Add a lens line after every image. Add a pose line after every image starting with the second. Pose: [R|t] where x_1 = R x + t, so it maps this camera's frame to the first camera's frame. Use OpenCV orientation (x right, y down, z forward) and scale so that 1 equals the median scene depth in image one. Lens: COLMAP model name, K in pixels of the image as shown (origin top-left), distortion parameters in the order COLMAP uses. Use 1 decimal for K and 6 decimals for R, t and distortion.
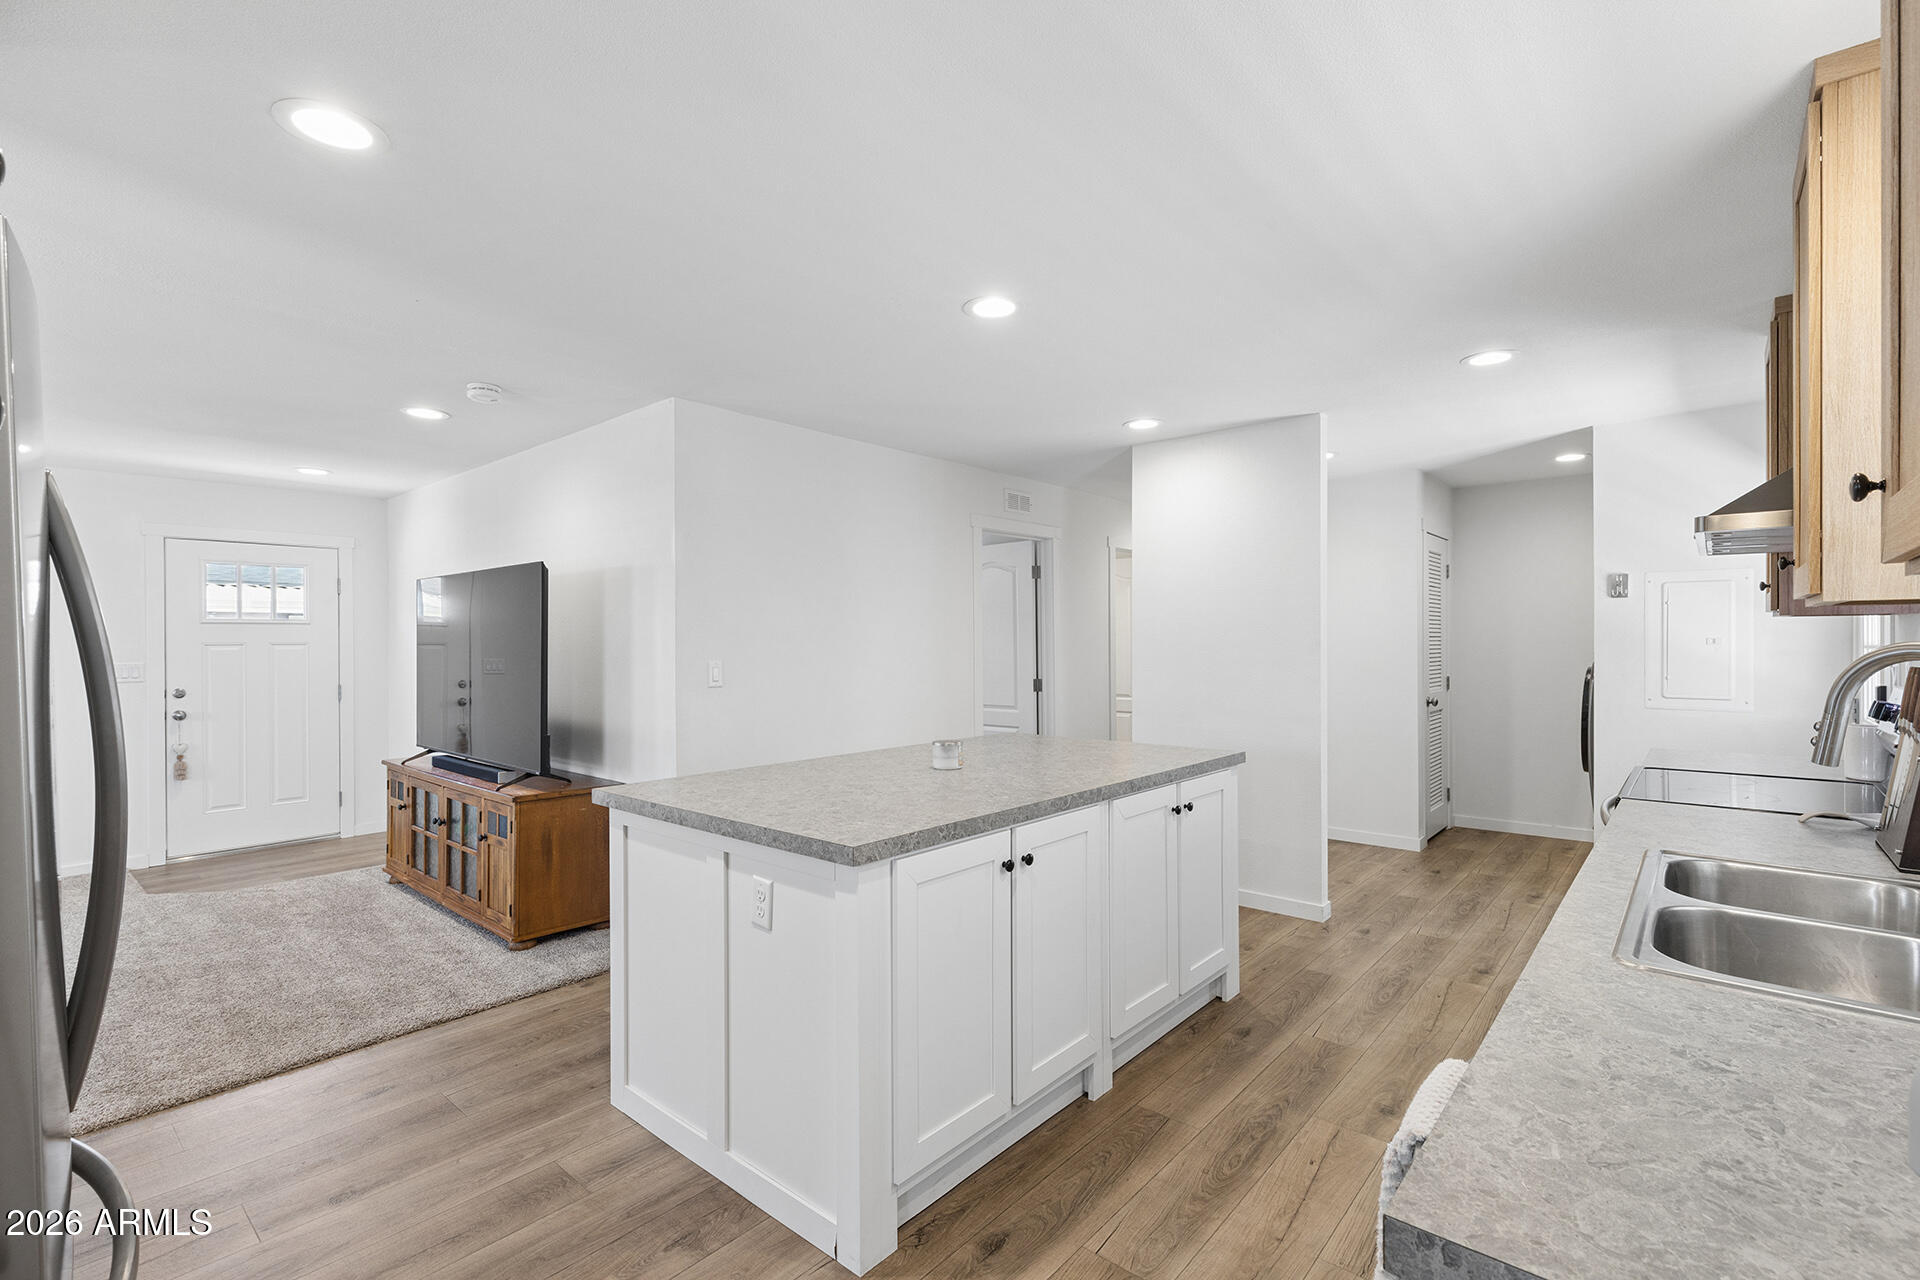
lens RADIAL K [[870.0, 0, 948.4], [0, 870.0, 645.8], [0, 0, 1]] dist [0.007788, -0.000316]
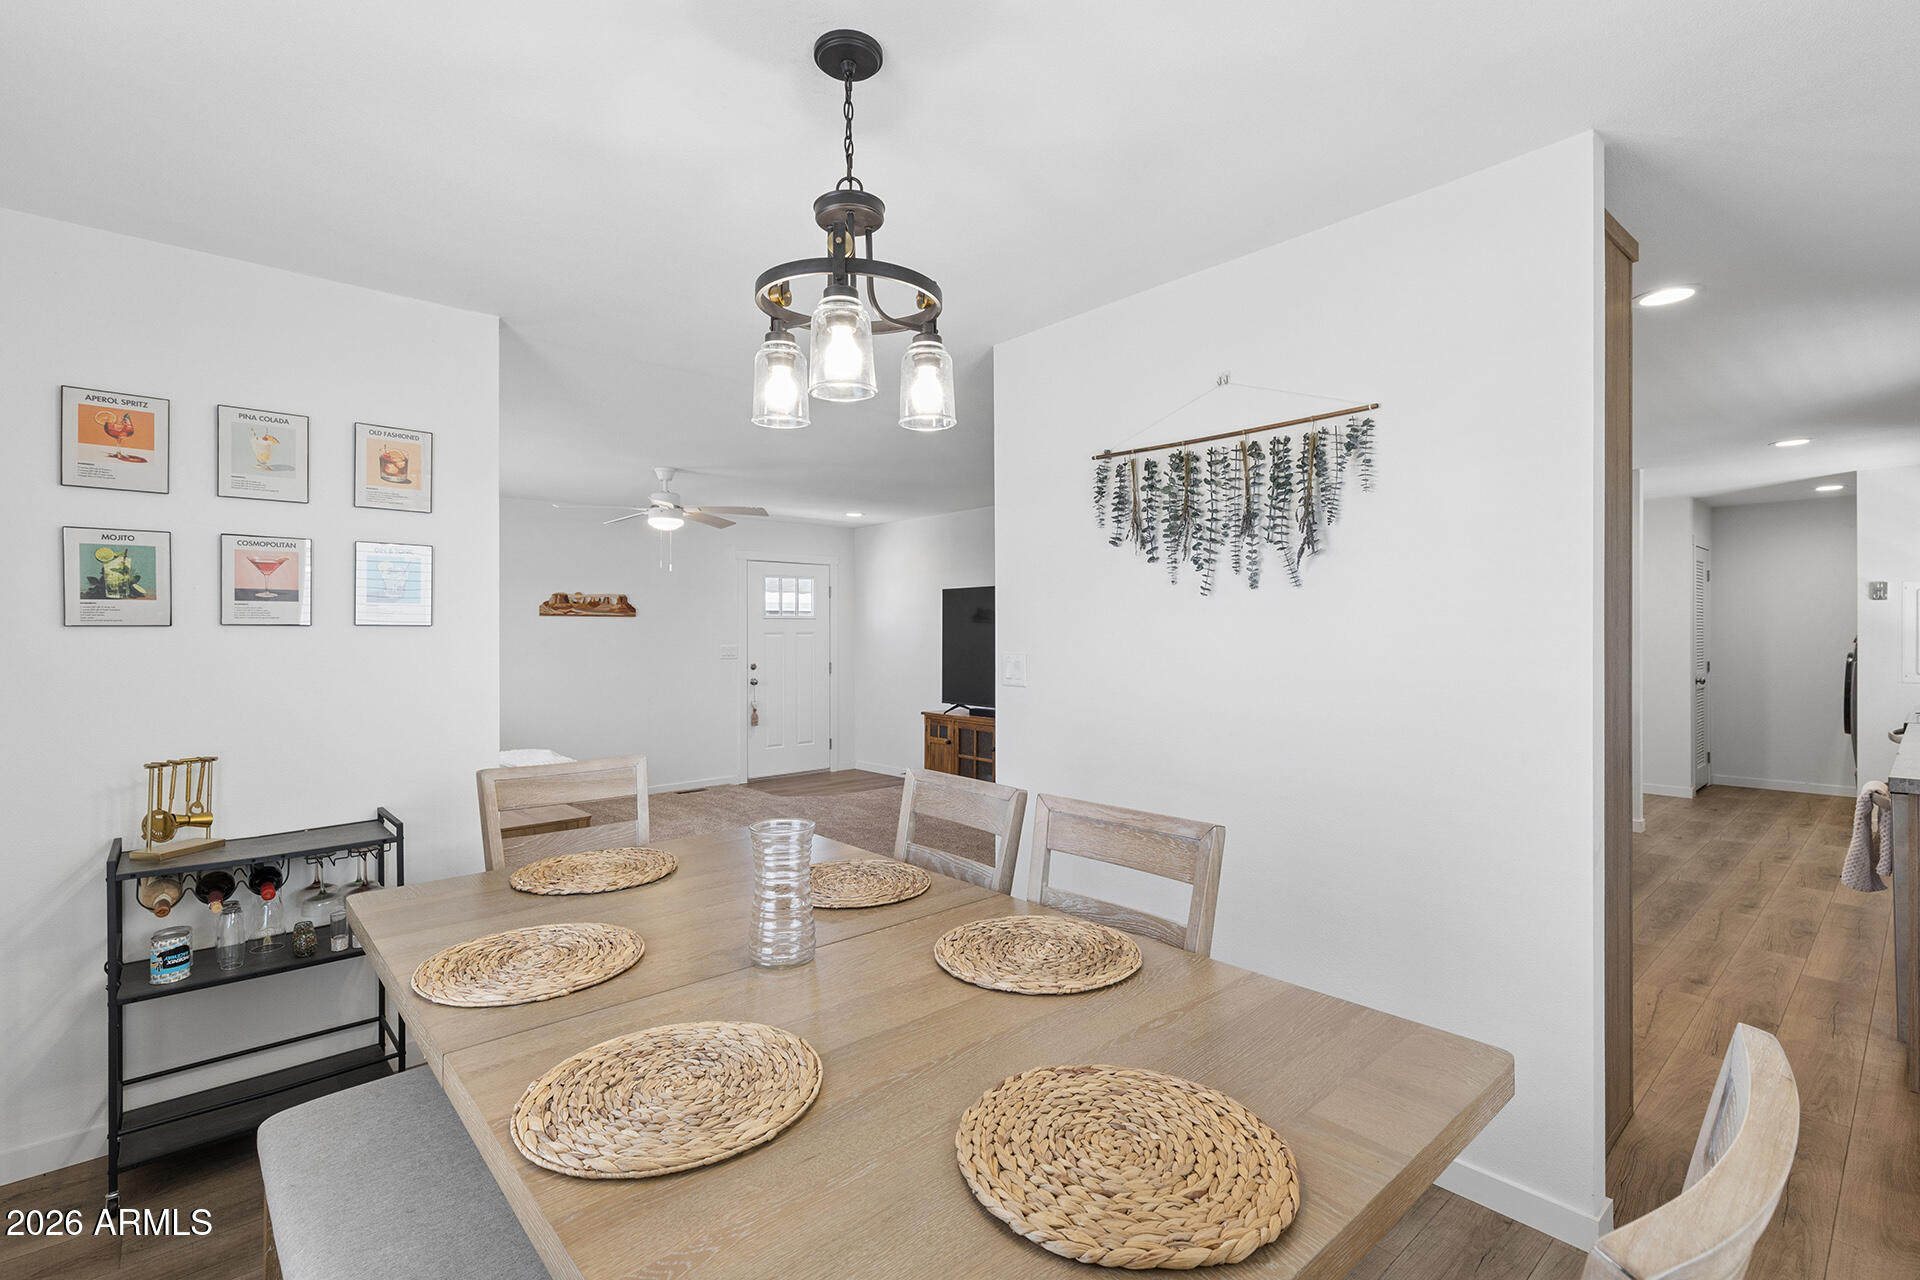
lens RADIAL K [[870.0, 0, 945.4], [0, 870.0, 638.2], [0, 0, 1]] dist [0.007788, -0.000316]
pose [[0.989032, 0.003170, -0.147664, -0.342786], [-0.003639, 0.999989, -0.002907, 0.009495], [0.147654, 0.003412, 0.989033, -0.411792]]
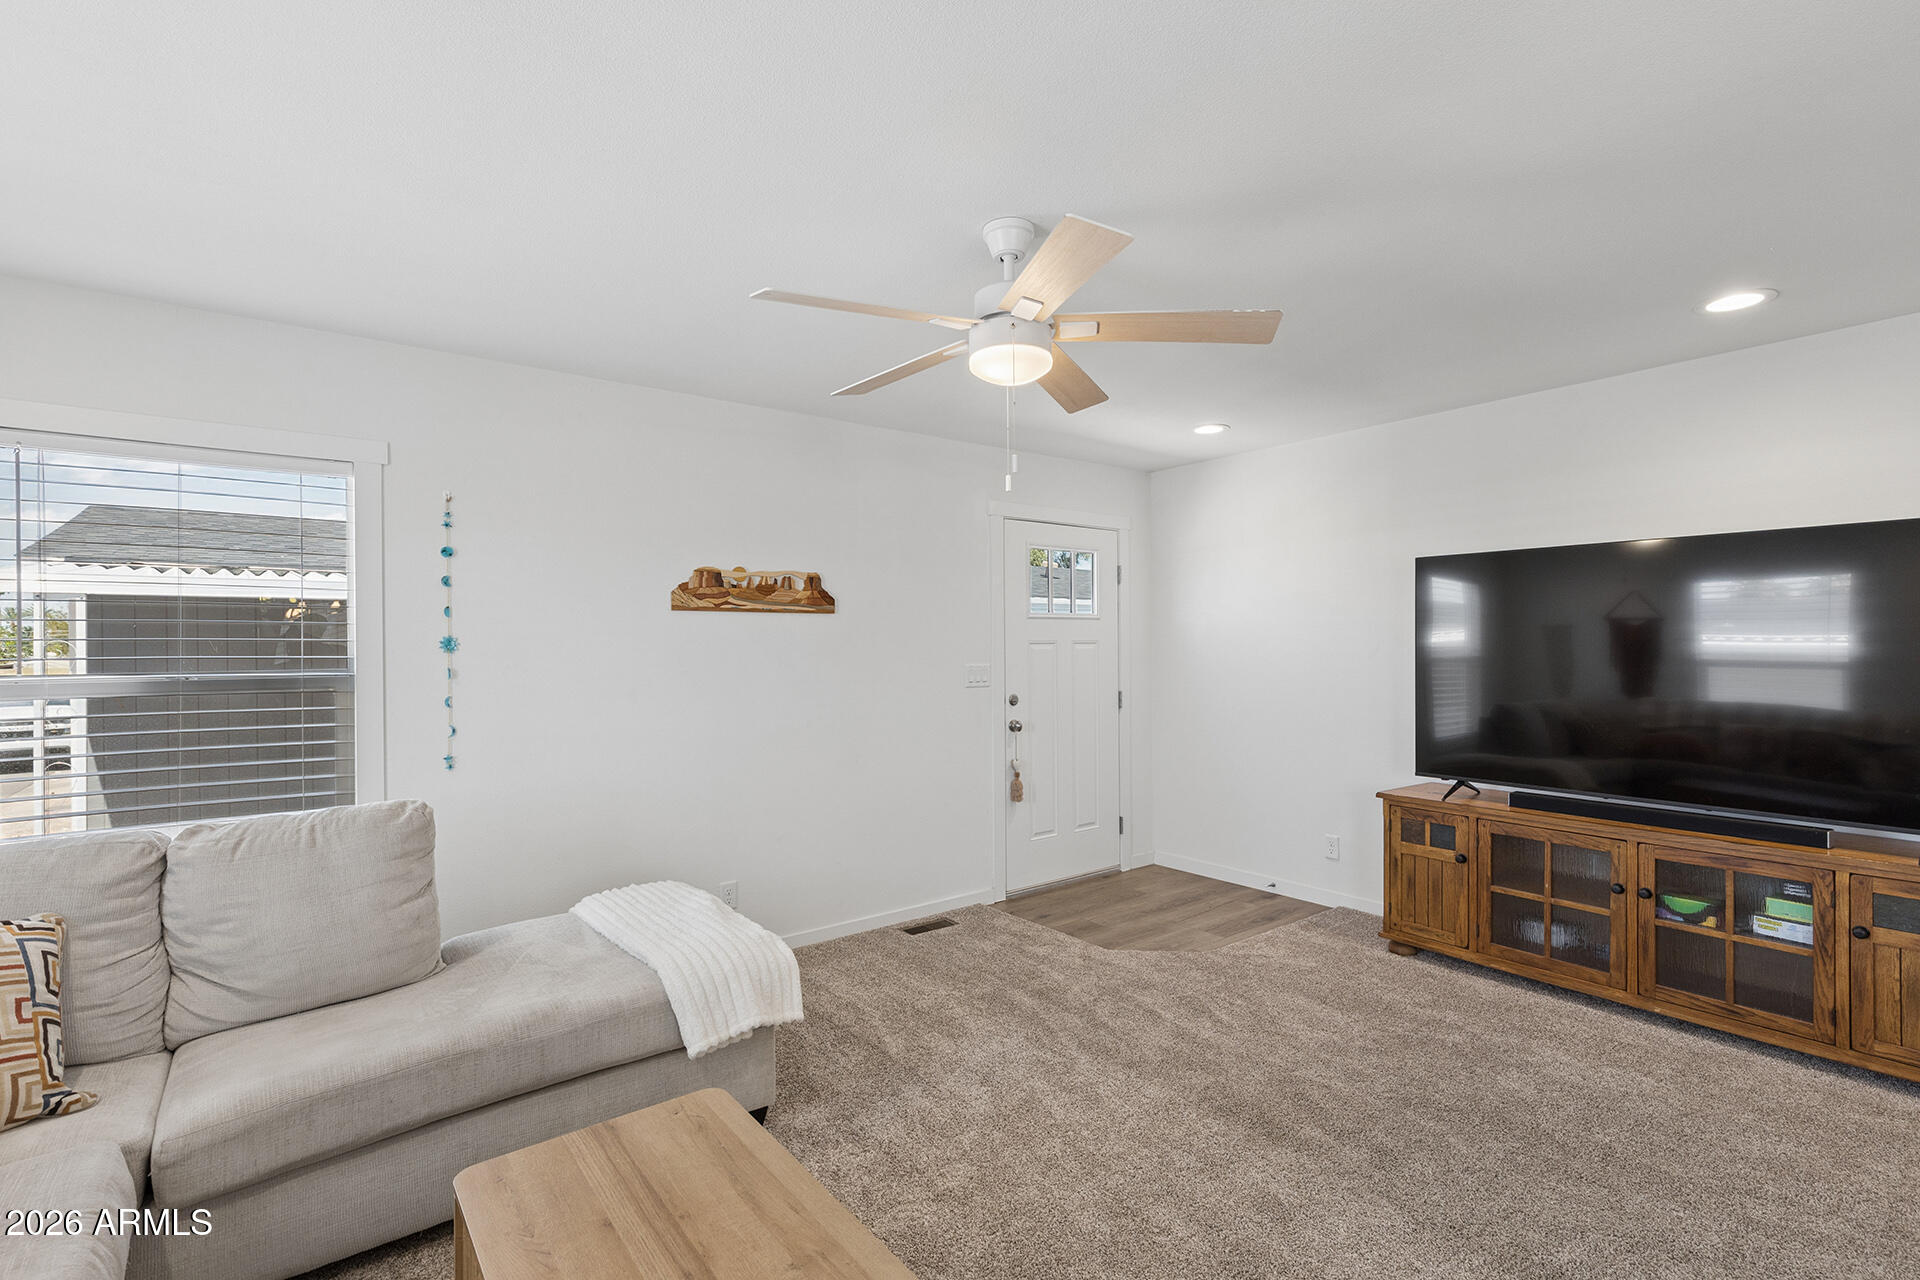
lens RADIAL K [[870.0, 0, 946.6], [0, 870.0, 643.6], [0, 0, 1]] dist [0.007788, -0.000316]
pose [[0.974786, -0.000669, -0.223140, -0.756703], [-0.001333, 0.999960, -0.008819, 0.006180], [0.223137, 0.008894, 0.974746, 0.148009]]
